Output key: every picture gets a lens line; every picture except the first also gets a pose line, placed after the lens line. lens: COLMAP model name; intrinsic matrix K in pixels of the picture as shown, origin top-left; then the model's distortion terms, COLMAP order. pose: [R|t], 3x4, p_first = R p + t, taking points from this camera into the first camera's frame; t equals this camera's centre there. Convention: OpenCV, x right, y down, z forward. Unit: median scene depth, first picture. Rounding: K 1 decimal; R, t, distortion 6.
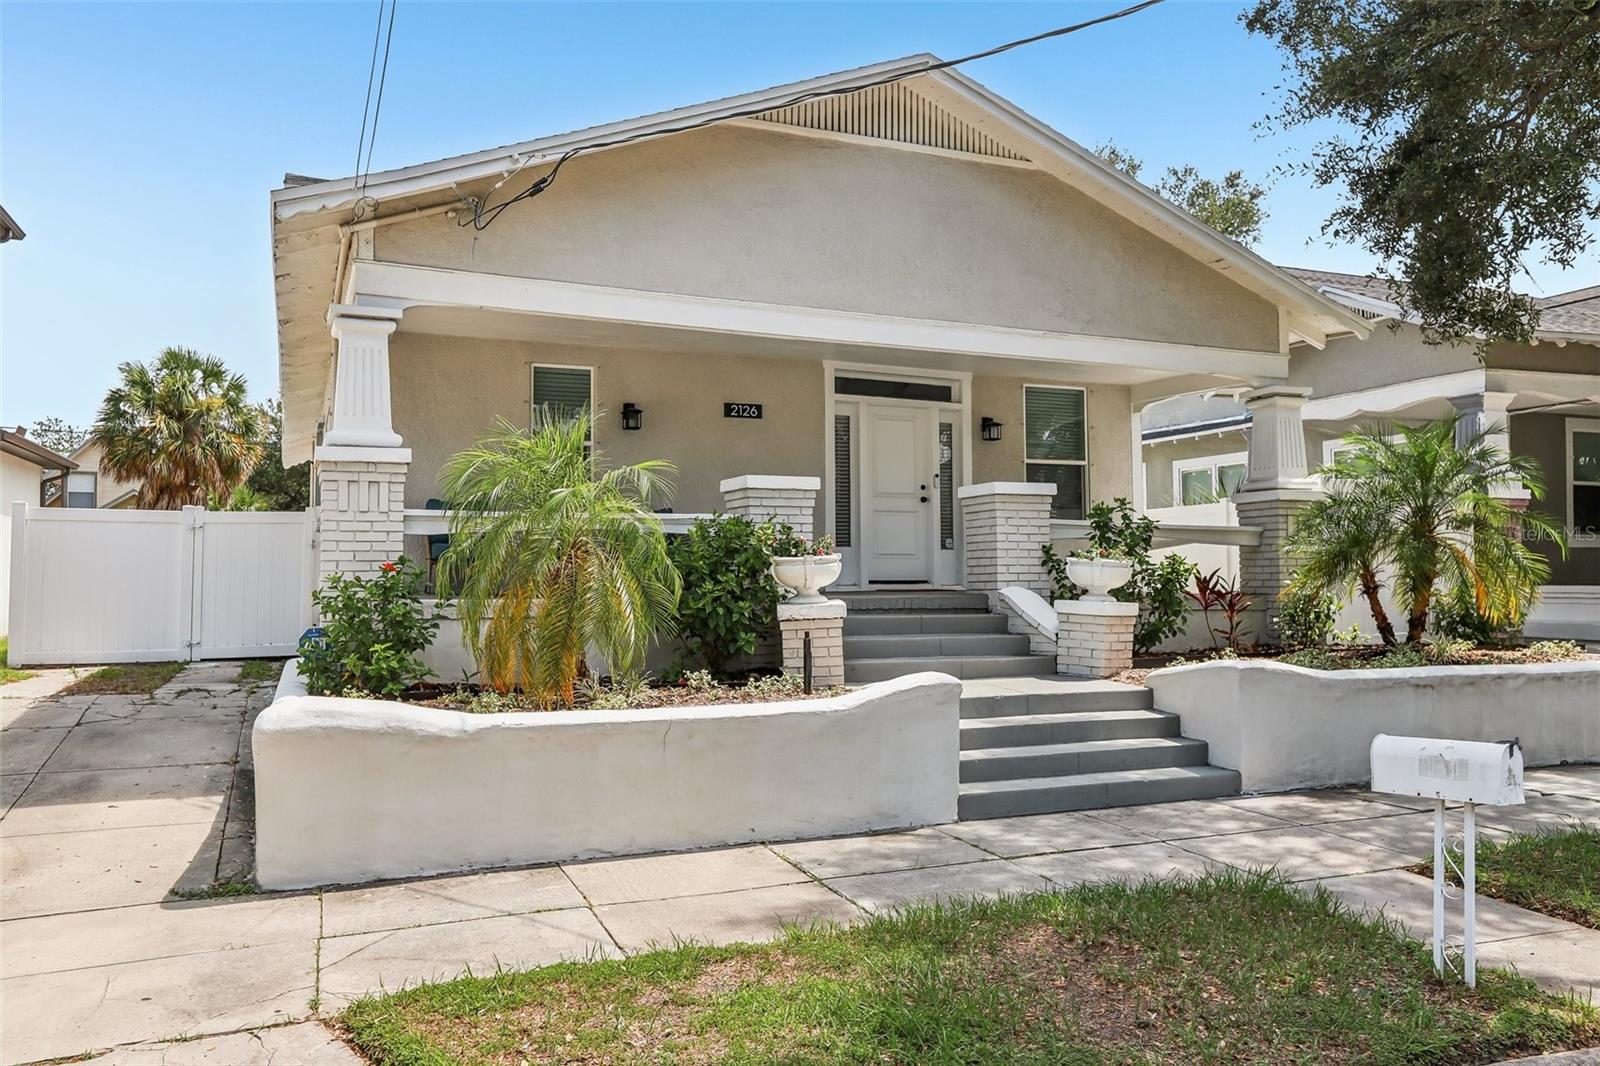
lens RADIAL K [[1197.4, 0, 800.0], [0, 1197.4, 533.0], [0, 0, 1]] dist [0.005090, 0.002094]
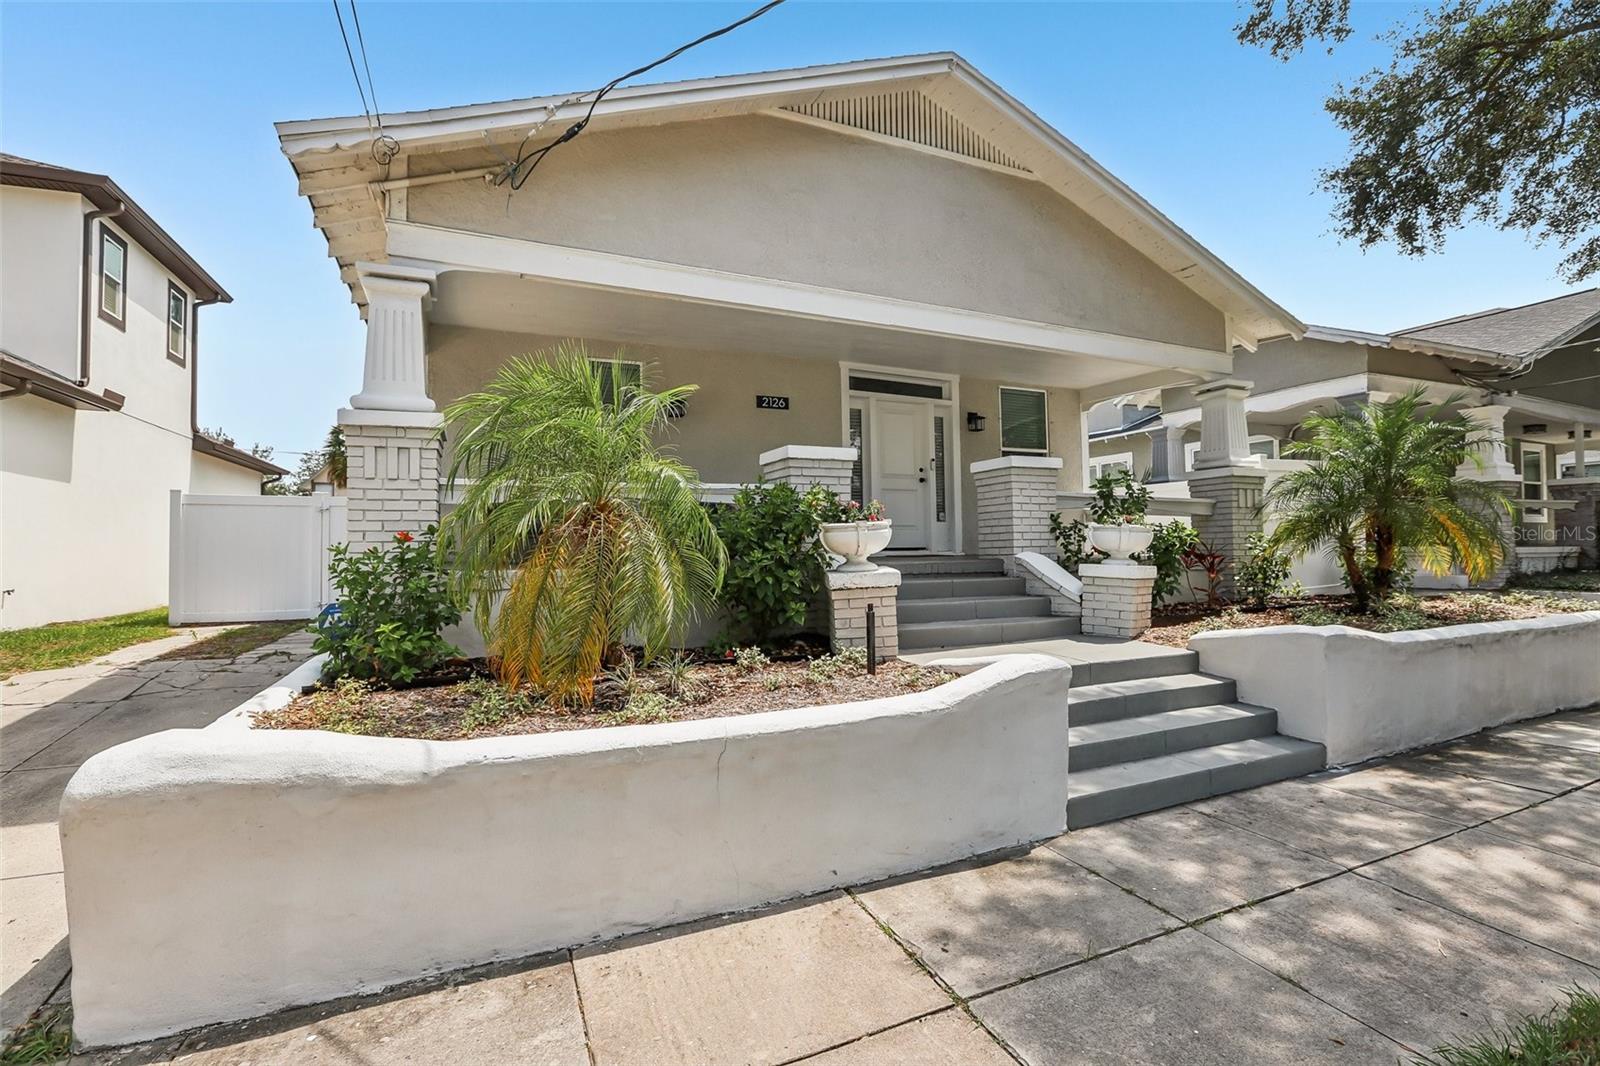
lens RADIAL K [[722.7, 0, 797.9], [0, 722.7, 534.1], [0, 0, 1]] dist [-0.046356, 0.013246]
pose [[0.999765, -0.009112, 0.019645, -0.046832], [0.008755, 0.999796, 0.018192, 0.015615], [-0.019807, -0.018016, 0.999641, 0.367375]]
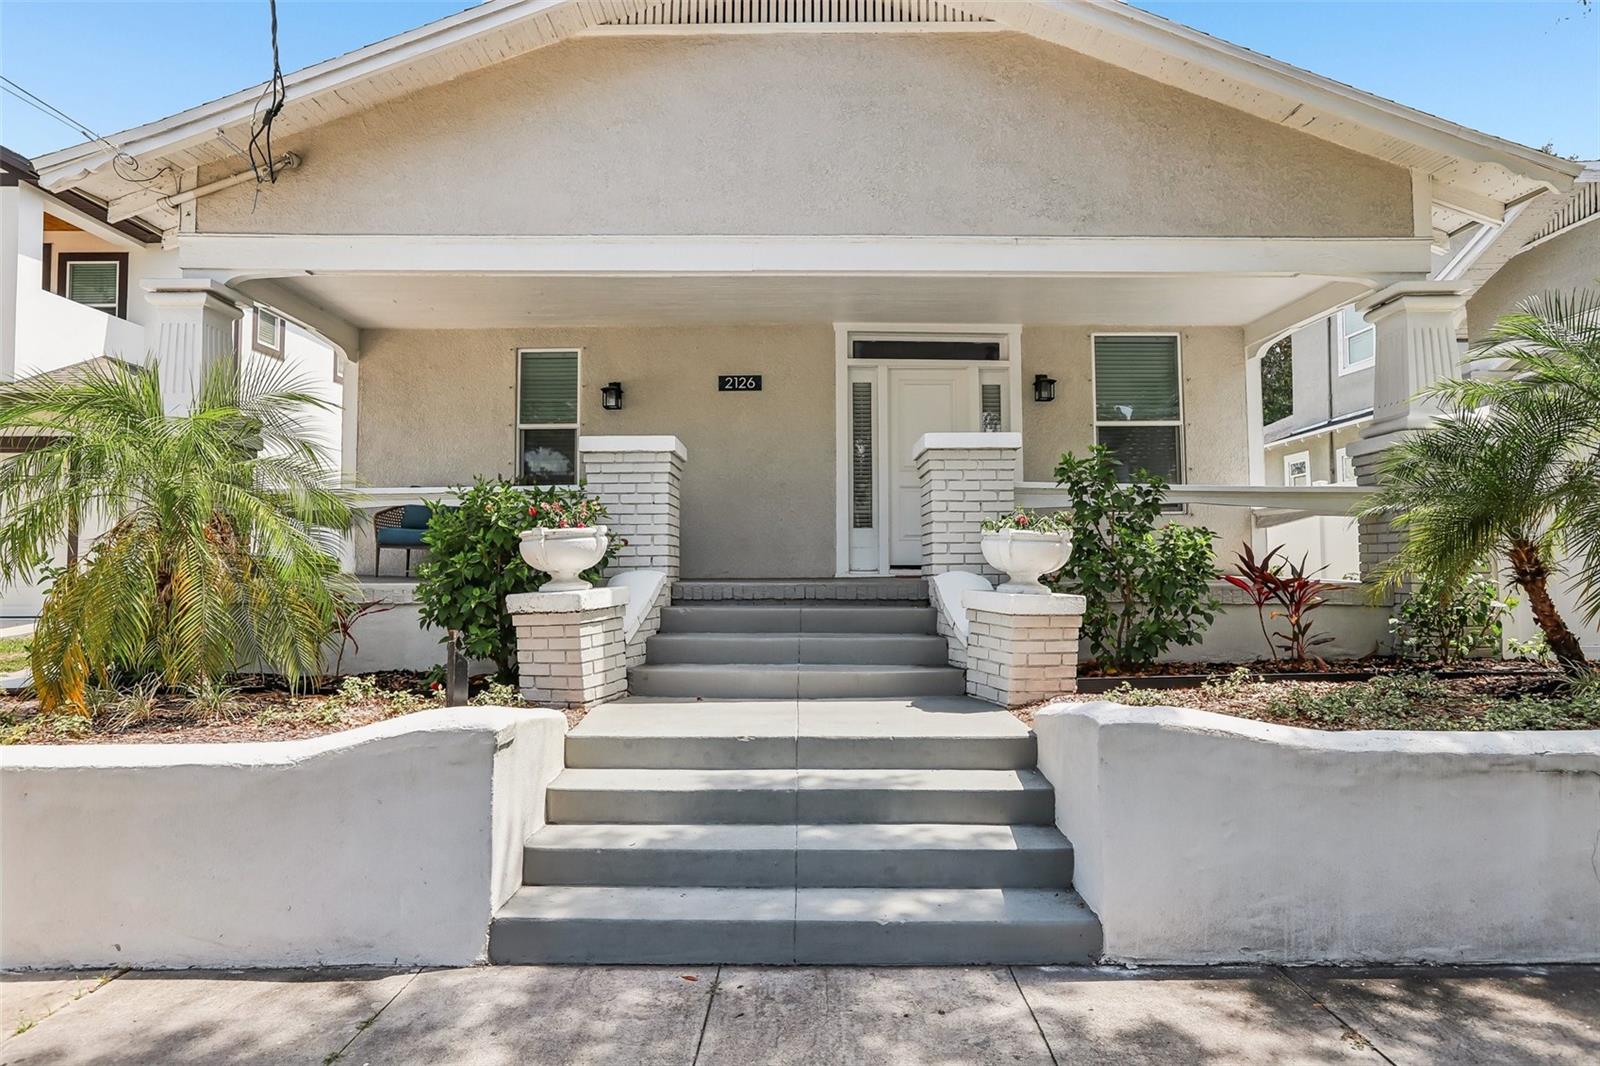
lens RADIAL K [[875.8, 0, 800.0], [0, 875.8, 533.0], [0, 0, 1]] dist [-0.037959, 0.027187]
pose [[0.920485, -0.016031, -0.390448, 0.320767], [0.014815, 0.999871, -0.006127, 0.023899], [0.390496, -0.000145, 0.920604, 0.481966]]
